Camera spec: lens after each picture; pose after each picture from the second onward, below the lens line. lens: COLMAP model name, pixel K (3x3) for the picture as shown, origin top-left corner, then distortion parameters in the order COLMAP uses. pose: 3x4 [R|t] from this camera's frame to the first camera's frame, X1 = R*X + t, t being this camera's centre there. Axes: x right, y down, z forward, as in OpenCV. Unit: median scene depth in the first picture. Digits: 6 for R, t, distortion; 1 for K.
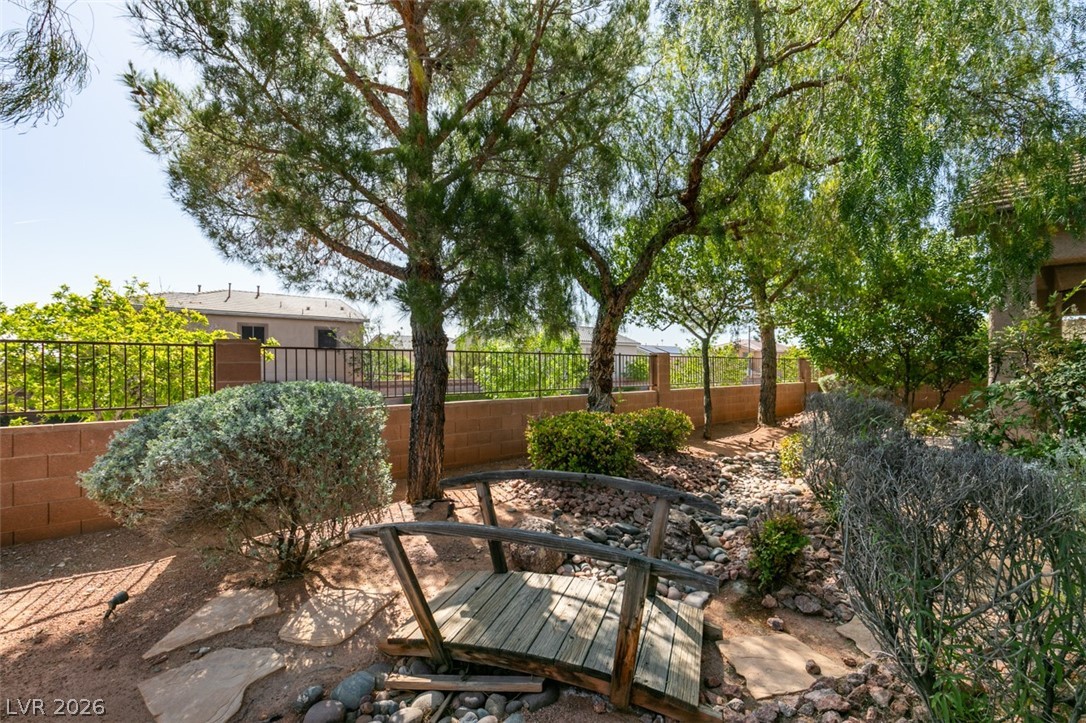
lens RADIAL K [[483.6, 0, 541.6], [0, 483.6, 369.3], [0, 0, 1]] dist [0.001703, -0.001034]
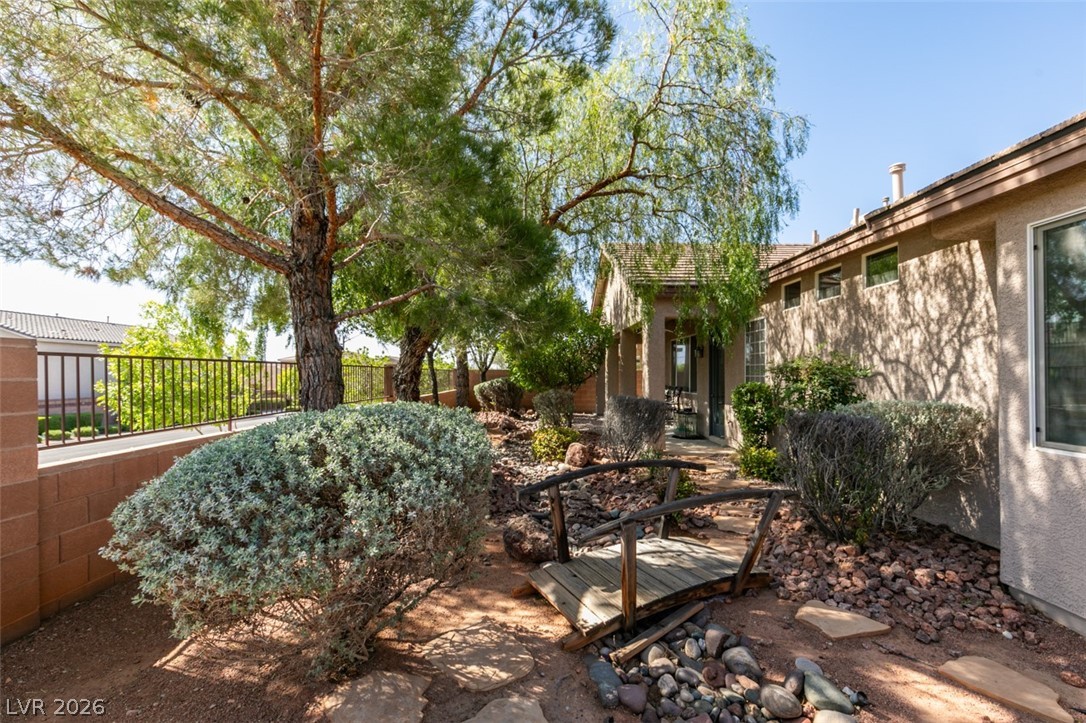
lens RADIAL K [[483.6, 0, 541.6], [0, 483.6, 369.3], [0, 0, 1]] dist [0.001703, -0.001034]
pose [[0.678967, -0.009346, 0.734109, -1.051583], [0.017508, 0.999841, -0.003464, -0.032118], [-0.733960, 0.015205, 0.679023, 0.285187]]
